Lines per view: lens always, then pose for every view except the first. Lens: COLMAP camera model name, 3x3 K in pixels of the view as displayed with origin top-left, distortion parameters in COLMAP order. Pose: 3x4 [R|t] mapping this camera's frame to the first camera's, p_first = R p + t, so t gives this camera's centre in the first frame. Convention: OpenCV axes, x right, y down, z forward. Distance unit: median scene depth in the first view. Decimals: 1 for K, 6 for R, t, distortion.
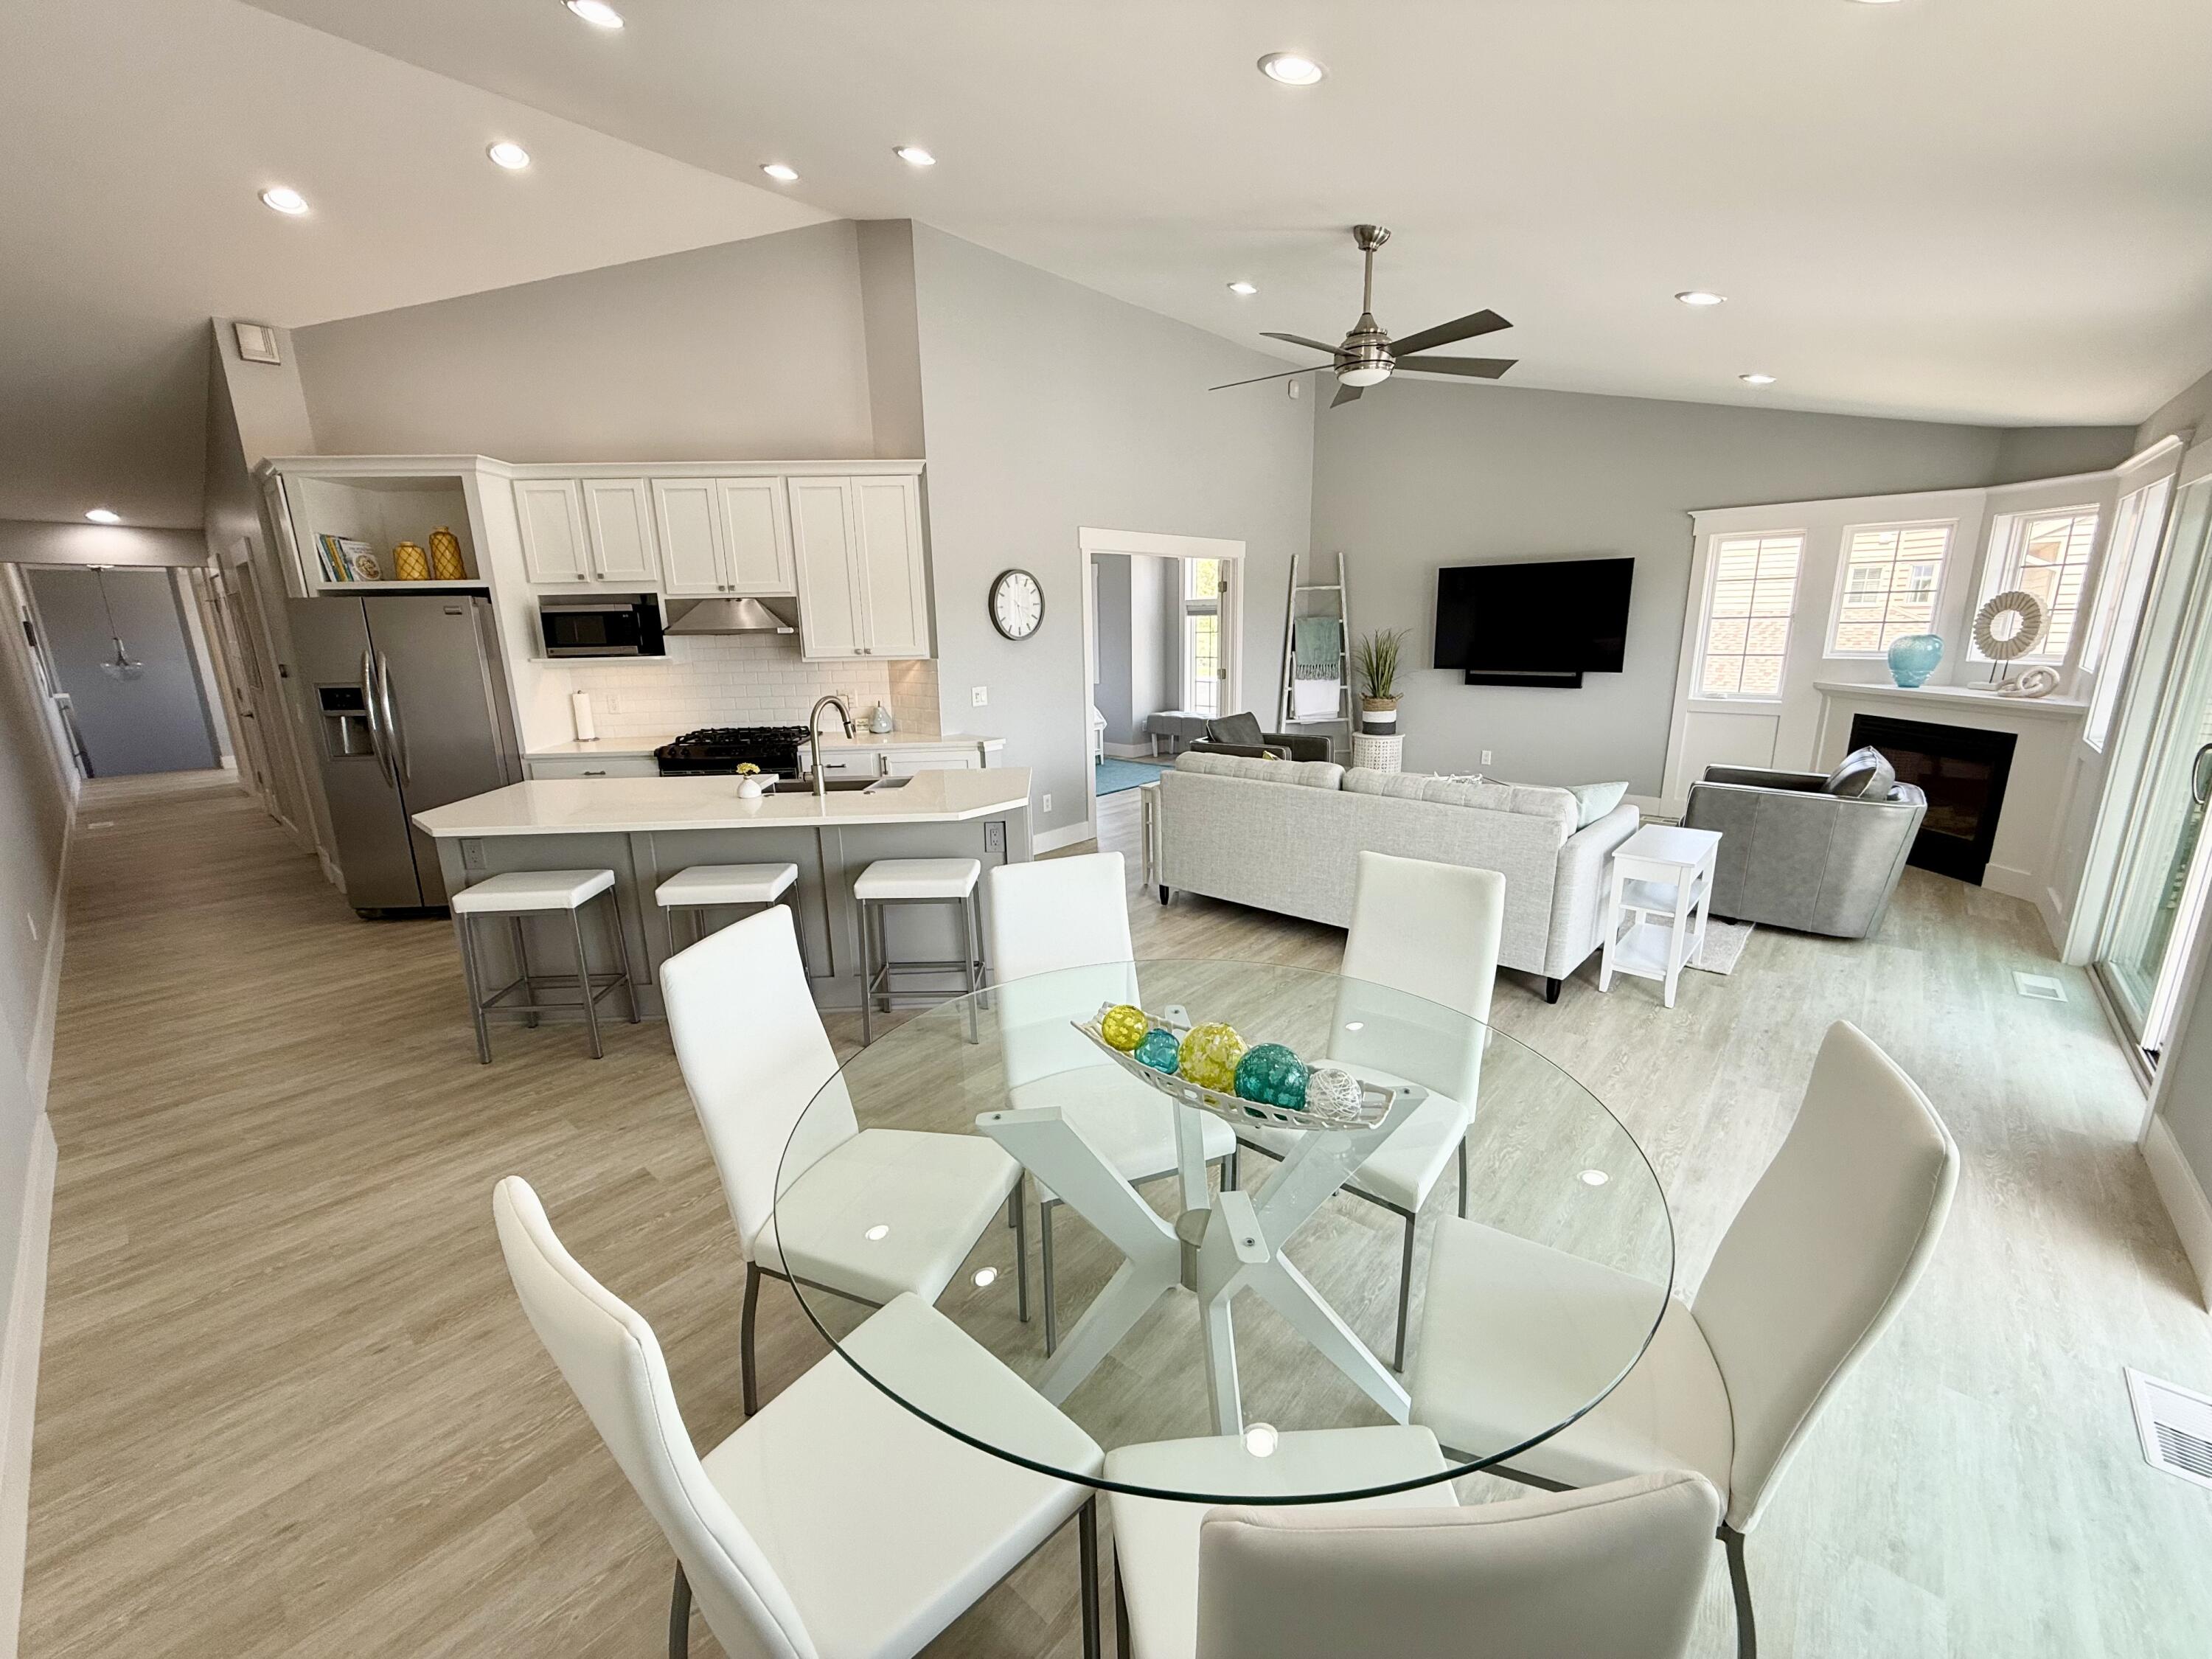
lens RADIAL K [[877.5, 0, 1108.3], [0, 877.5, 824.5], [0, 0, 1]] dist [-0.001606, 0.000449]
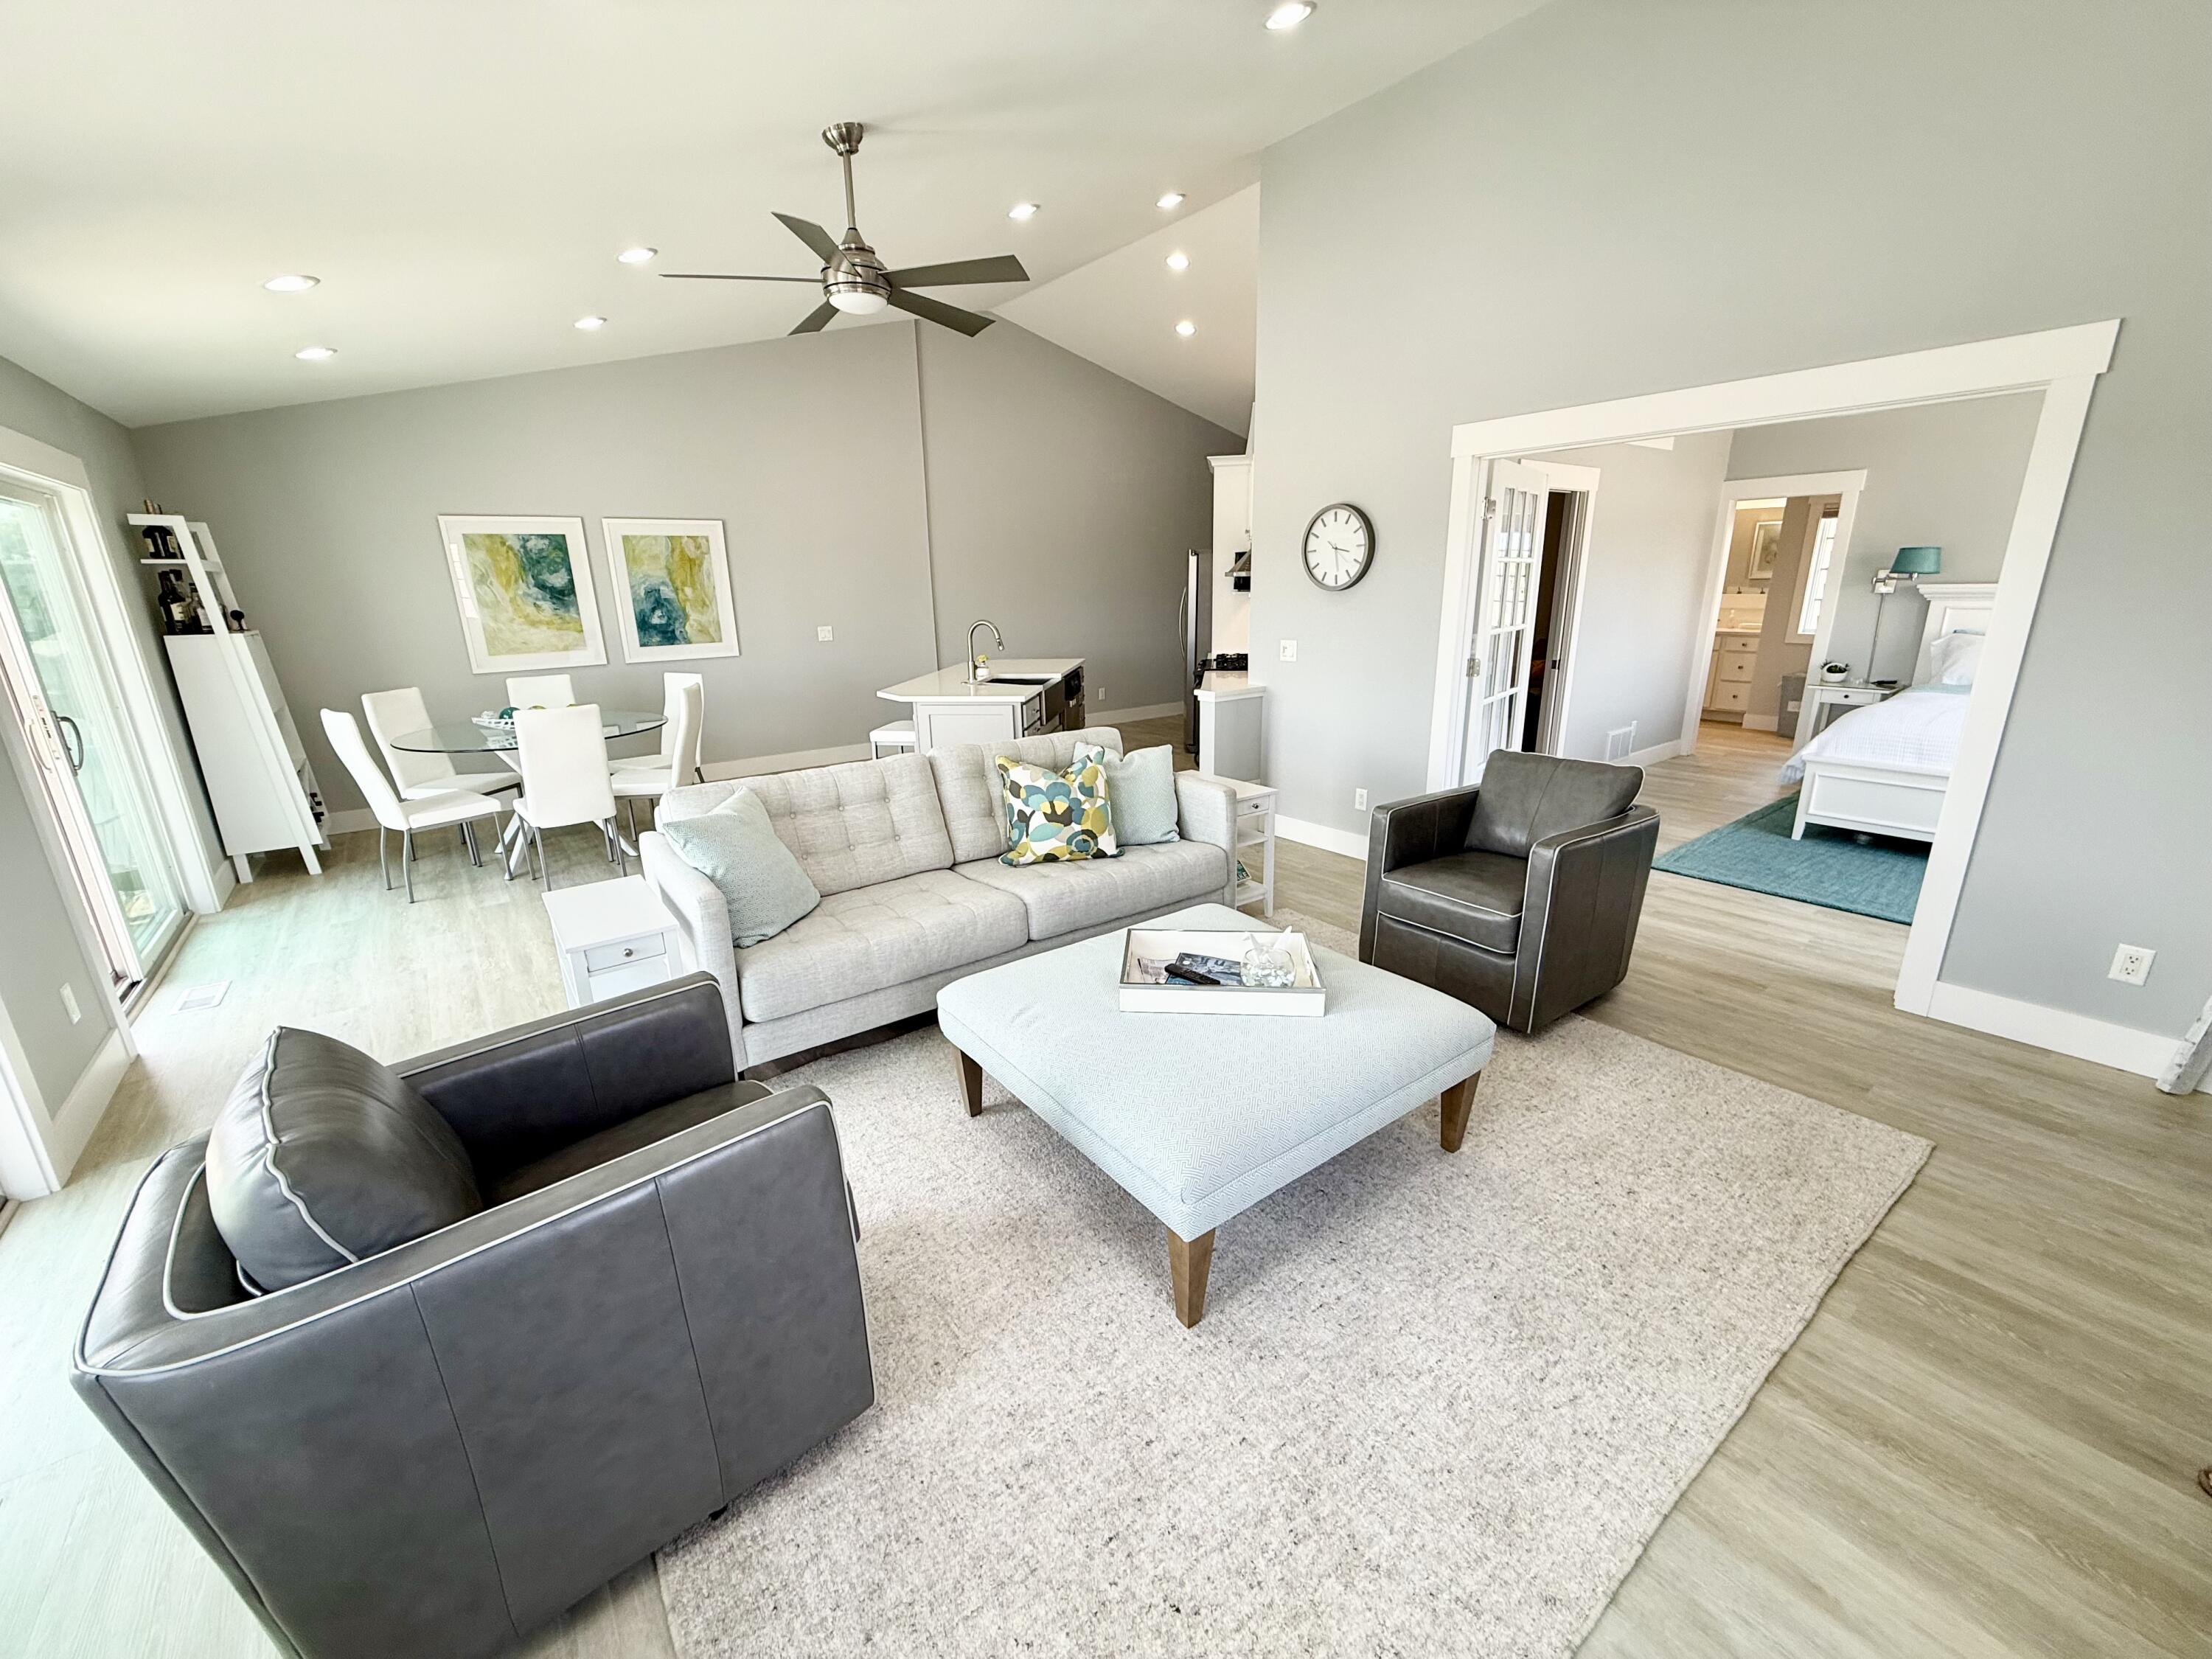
lens RADIAL K [[877.5, 0, 1106.6], [0, 877.5, 830.7], [0, 0, 1]] dist [-0.001606, 0.000449]
pose [[-0.188228, 0.294003, -0.937087, 0.778795], [-0.203482, 0.921765, 0.330068, -0.228469], [0.960815, 0.252808, -0.113678, 0.934943]]
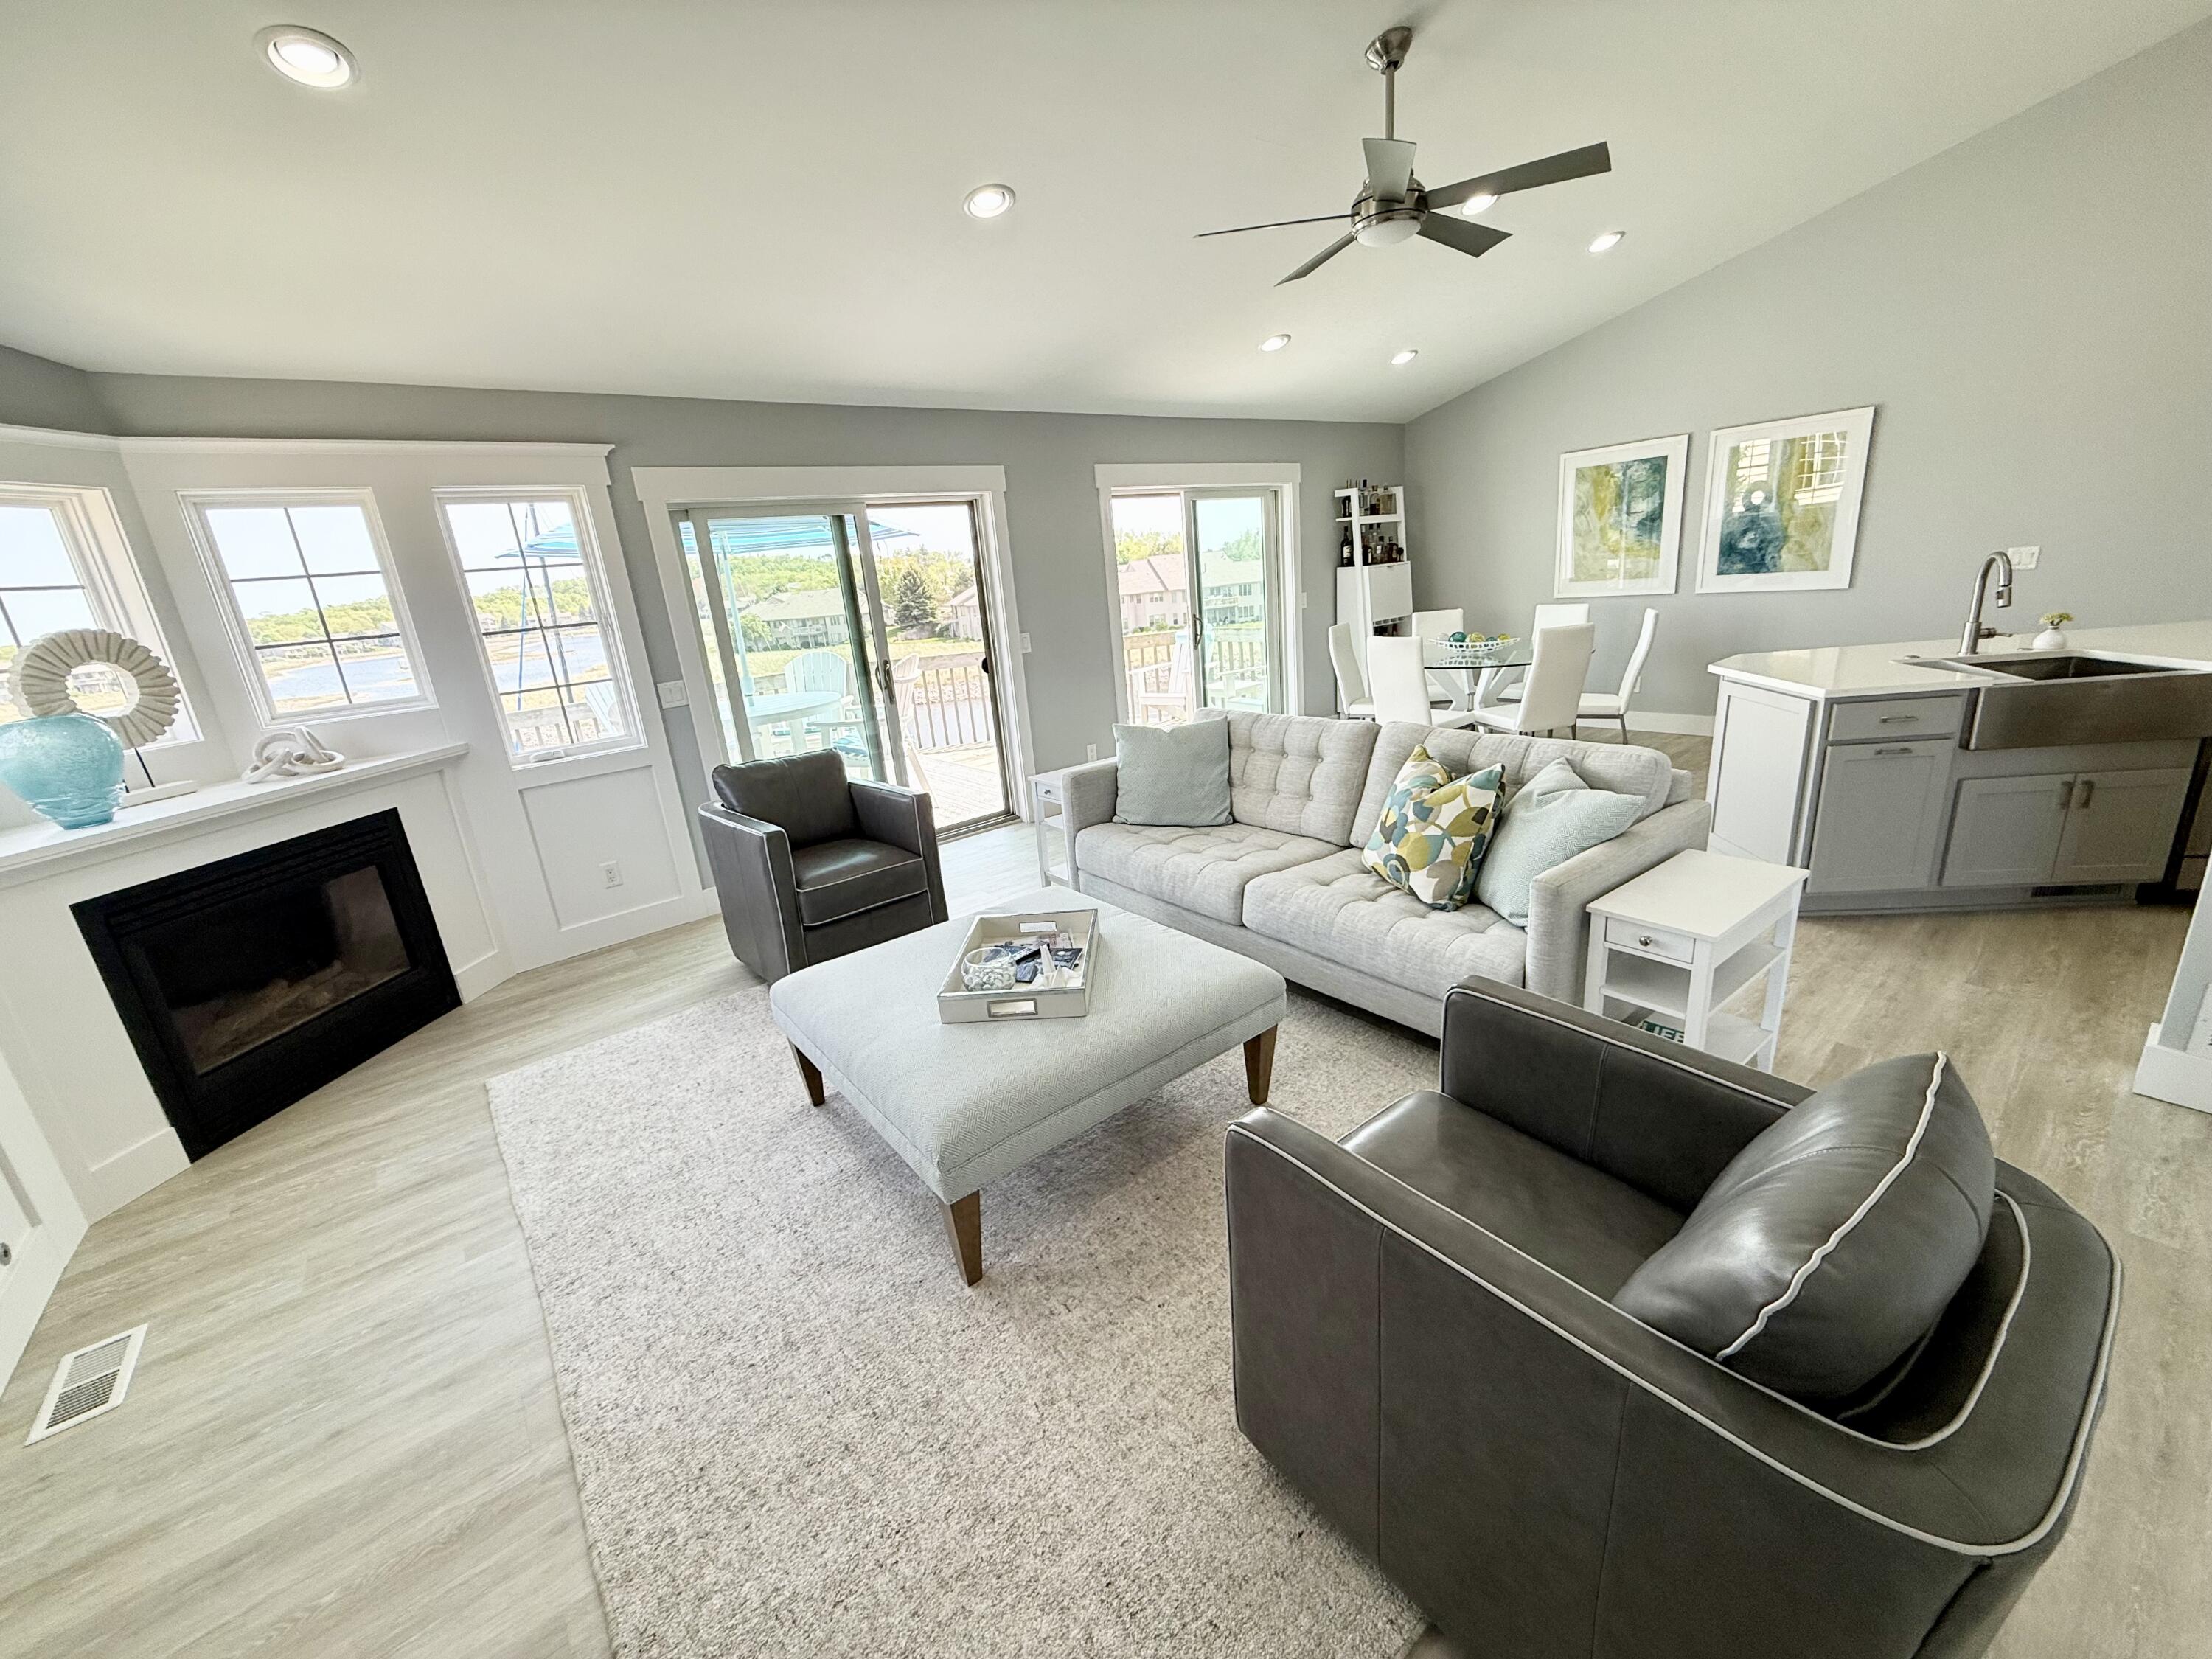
lens RADIAL K [[877.5, 0, 1097.3], [0, 877.5, 834.3], [0, 0, 1]] dist [-0.001606, 0.000449]
pose [[-0.981182, 0.054378, 0.185267, 0.278547], [0.141111, 0.856882, 0.495824, -0.298493], [-0.131790, 0.512637, -0.848431, 1.280304]]
